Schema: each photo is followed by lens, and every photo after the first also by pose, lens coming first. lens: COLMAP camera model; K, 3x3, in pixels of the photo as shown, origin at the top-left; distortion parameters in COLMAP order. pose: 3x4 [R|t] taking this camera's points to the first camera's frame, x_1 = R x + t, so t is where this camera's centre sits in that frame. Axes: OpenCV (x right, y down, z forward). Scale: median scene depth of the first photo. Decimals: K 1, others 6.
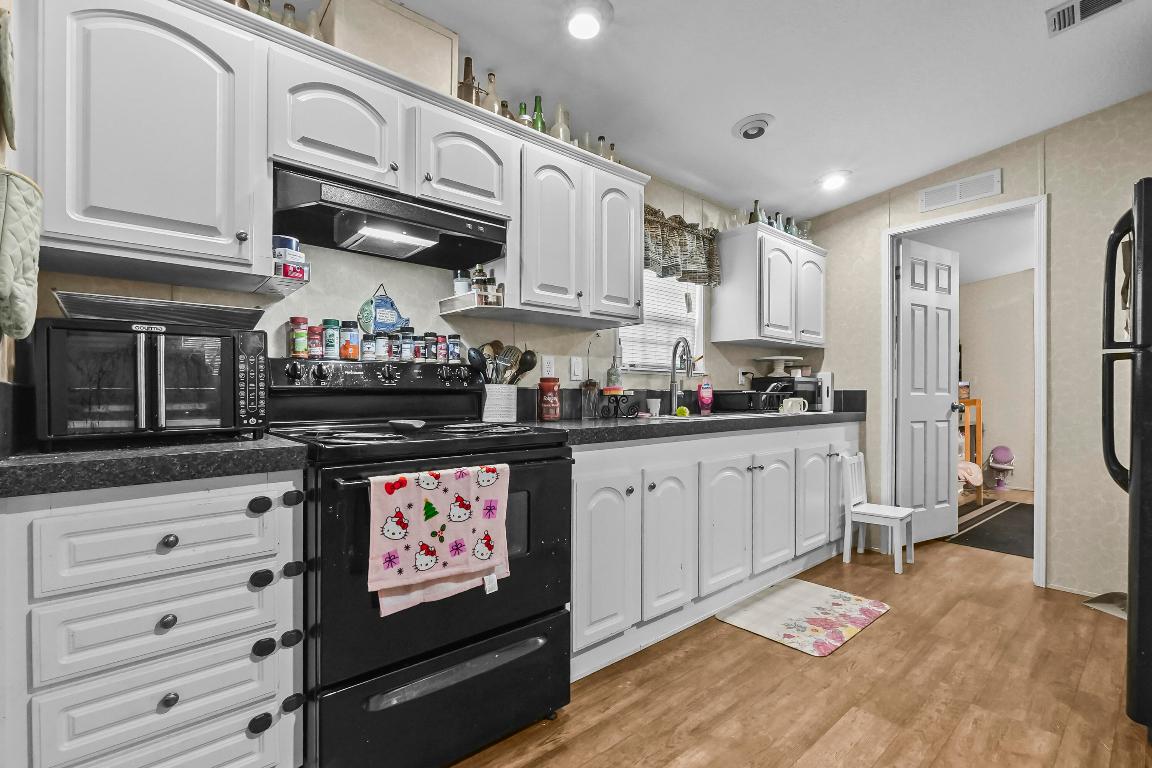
lens RADIAL K [[507.4, 0, 571.0], [0, 507.4, 396.3], [0, 0, 1]] dist [-0.014516, 0.004740]
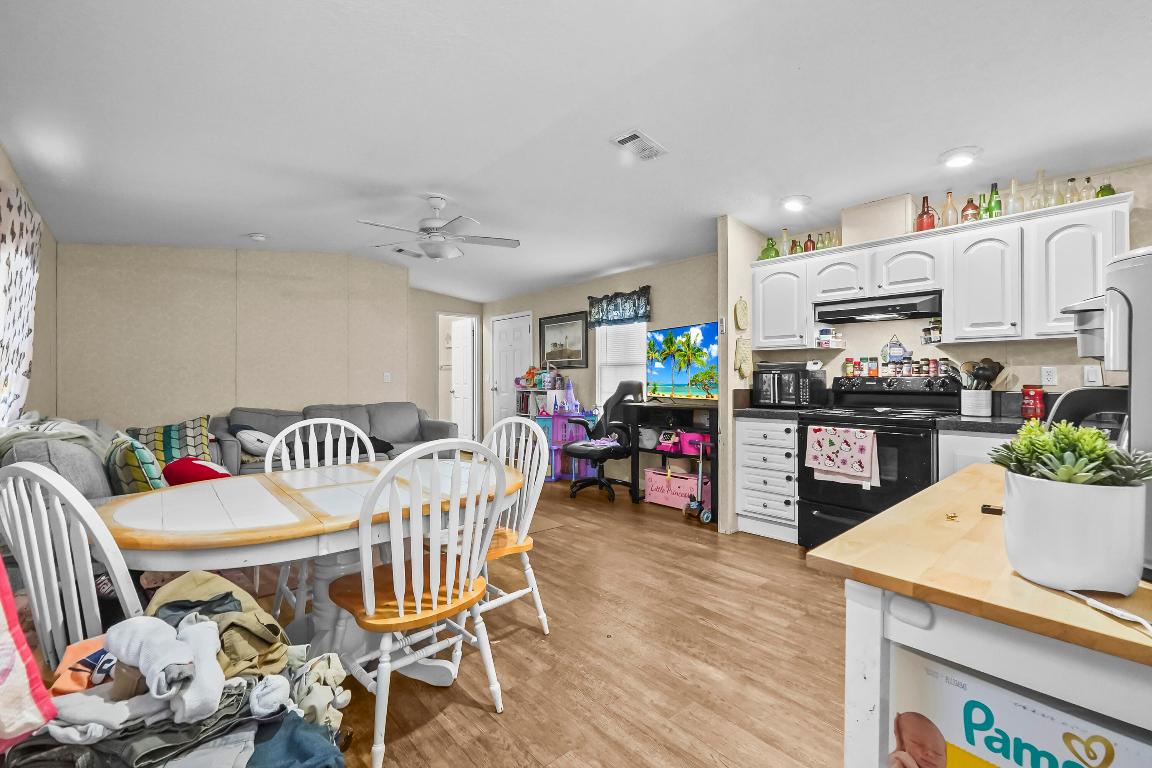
lens RADIAL K [[507.4, 0, 572.0], [0, 507.4, 373.1], [0, 0, 1]] dist [-0.014516, 0.004740]
pose [[0.004589, -0.005555, -0.999974, 1.387449], [-0.002999, 0.999980, -0.005569, -0.062731], [0.999985, 0.003024, 0.004572, -0.178392]]
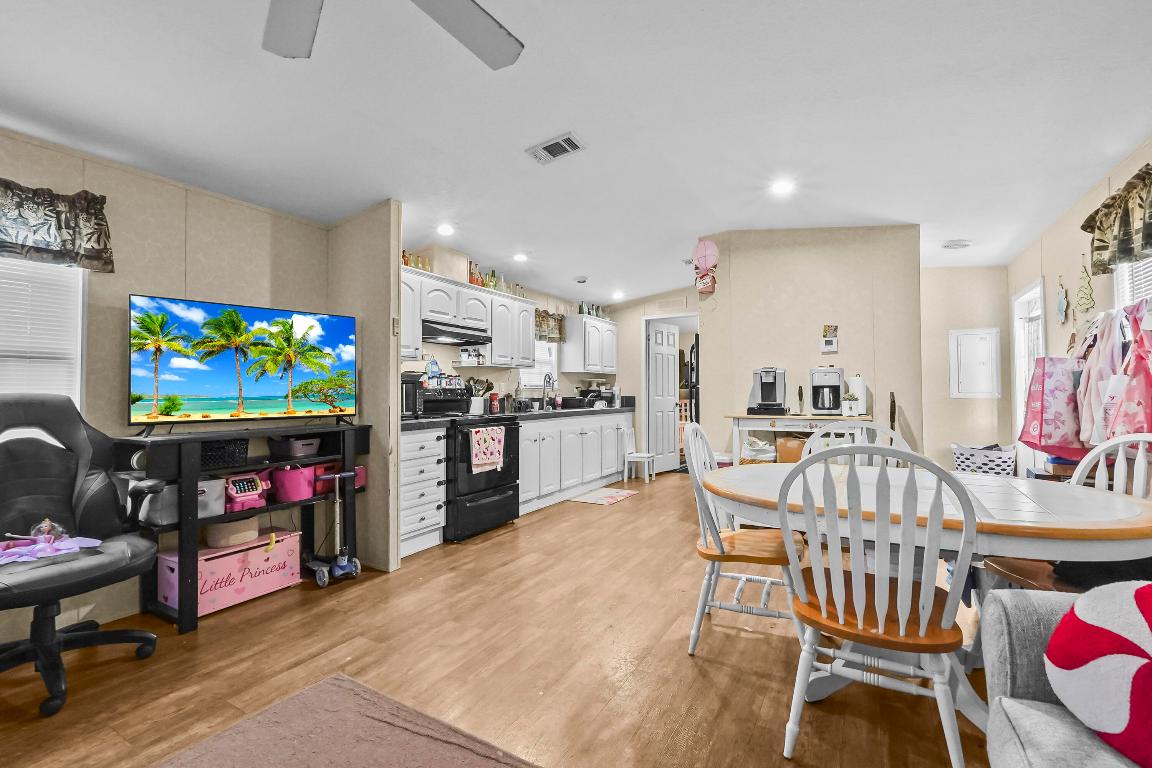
lens RADIAL K [[507.4, 0, 573.5], [0, 507.4, 381.0], [0, 0, 1]] dist [-0.014516, 0.004740]
pose [[0.943068, 0.004450, 0.332571, -0.507136], [0.005242, 0.999587, -0.028239, -0.029168], [-0.332559, 0.028375, 0.942655, -1.327813]]
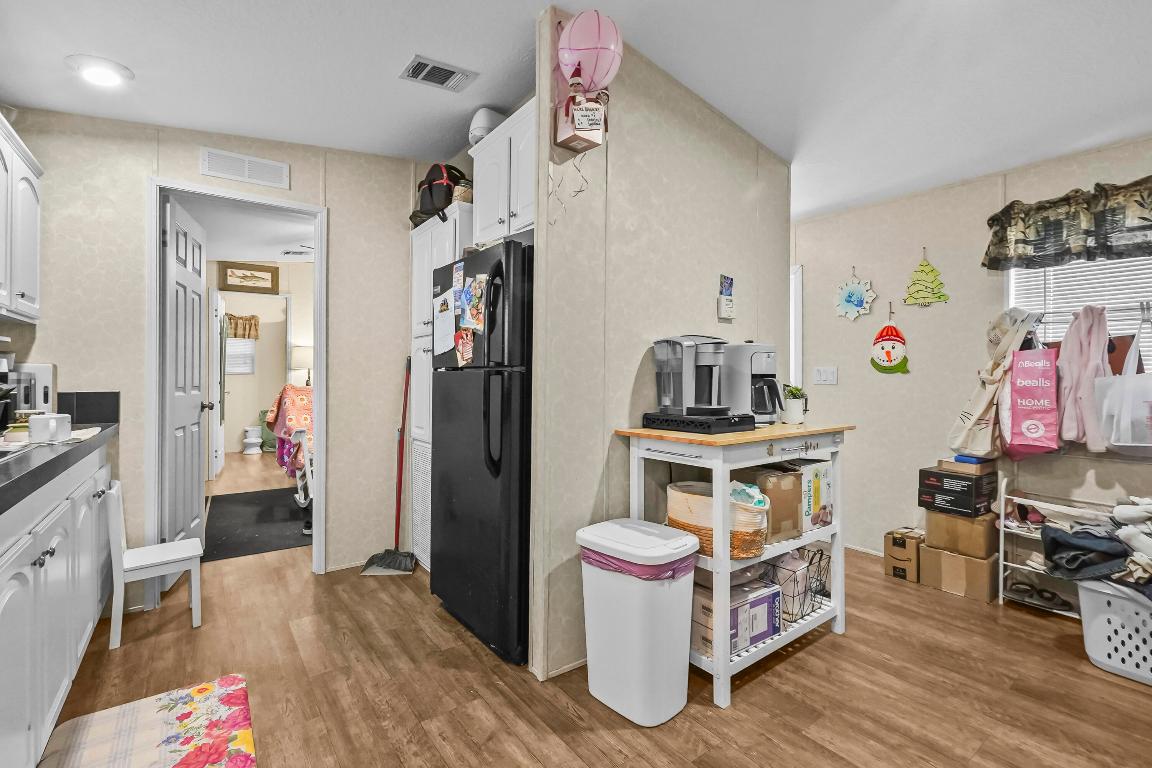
lens RADIAL K [[507.4, 0, 574.4], [0, 507.4, 383.6], [0, 0, 1]] dist [-0.014516, 0.004740]
pose [[0.062102, -0.011736, 0.998001, -0.133561], [-0.001469, 0.999929, 0.011850, -0.053031], [-0.998069, -0.002202, 0.062080, 0.532996]]
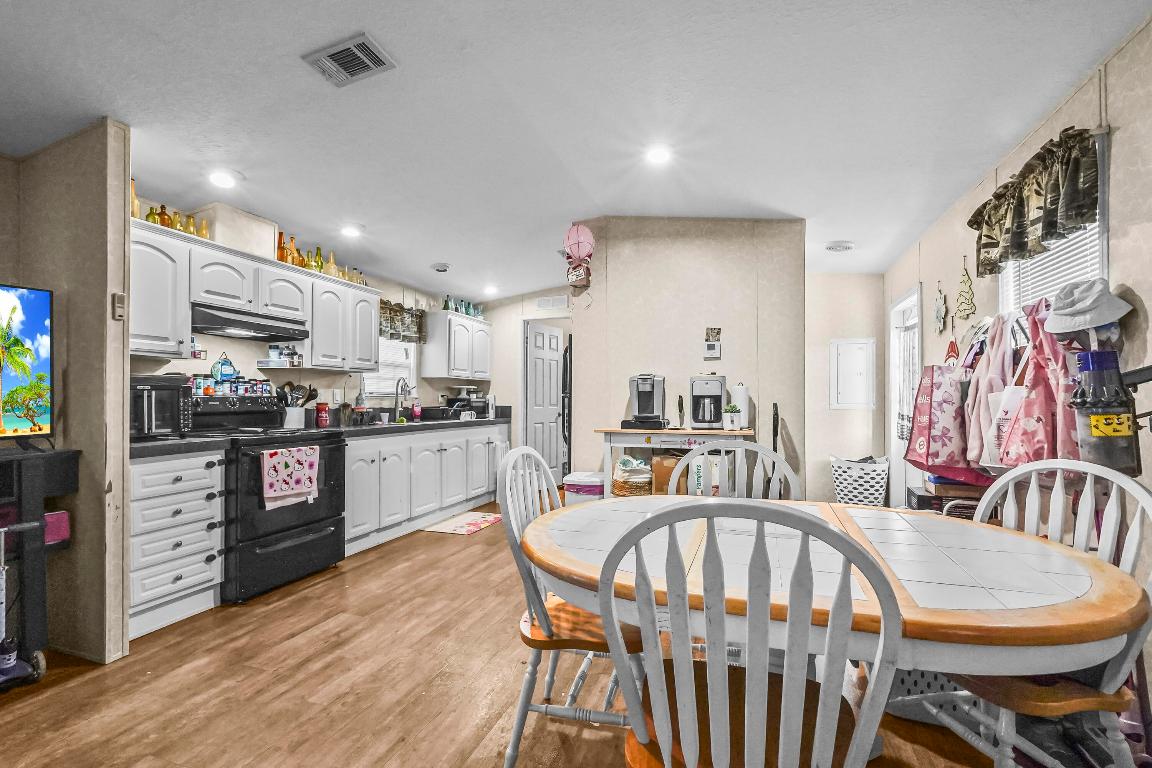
lens RADIAL K [[507.4, 0, 576.3], [0, 507.4, 400.8], [0, 0, 1]] dist [-0.014516, 0.004740]
pose [[0.862841, -0.000362, 0.505476, -0.192183], [0.002578, 0.999990, -0.003684, -0.038485], [-0.505469, 0.004481, 0.862833, -1.074446]]
